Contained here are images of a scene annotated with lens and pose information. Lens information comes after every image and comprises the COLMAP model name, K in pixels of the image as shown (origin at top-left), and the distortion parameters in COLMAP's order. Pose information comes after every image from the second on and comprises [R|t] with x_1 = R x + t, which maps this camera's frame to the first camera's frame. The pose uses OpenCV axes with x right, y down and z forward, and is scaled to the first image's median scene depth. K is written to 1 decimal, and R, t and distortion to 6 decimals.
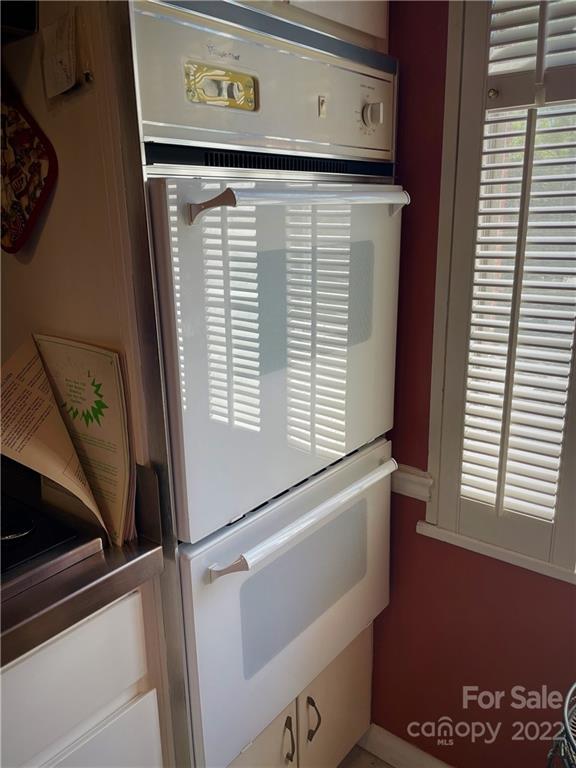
lens RADIAL K [[599.5, 0, 288.5], [0, 599.5, 384.4], [0, 0, 1]] dist [0.005393, 0.000397]
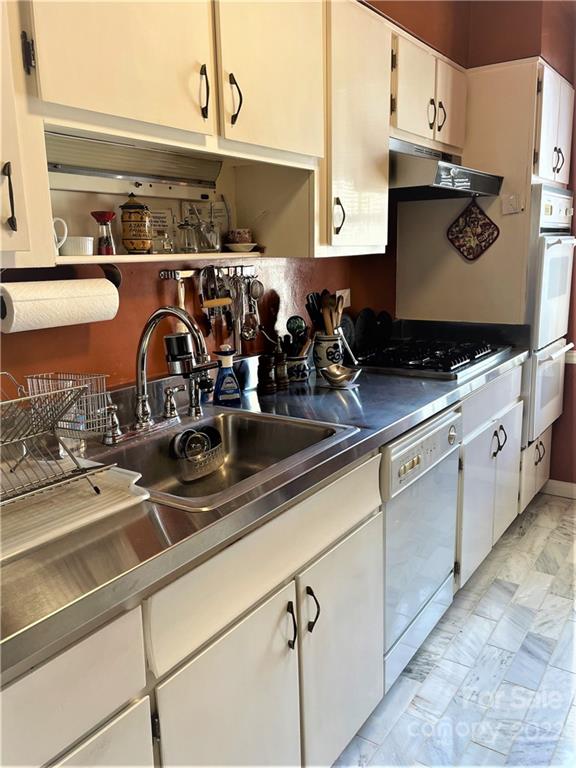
lens RADIAL K [[599.5, 0, 287.9], [0, 599.5, 381.6], [0, 0, 1]] dist [0.005393, 0.000397]
pose [[0.998602, -0.020710, 0.048642, -1.583706], [0.024047, 0.997322, -0.069068, 0.600760], [-0.047081, 0.070141, 0.996425, -2.008645]]
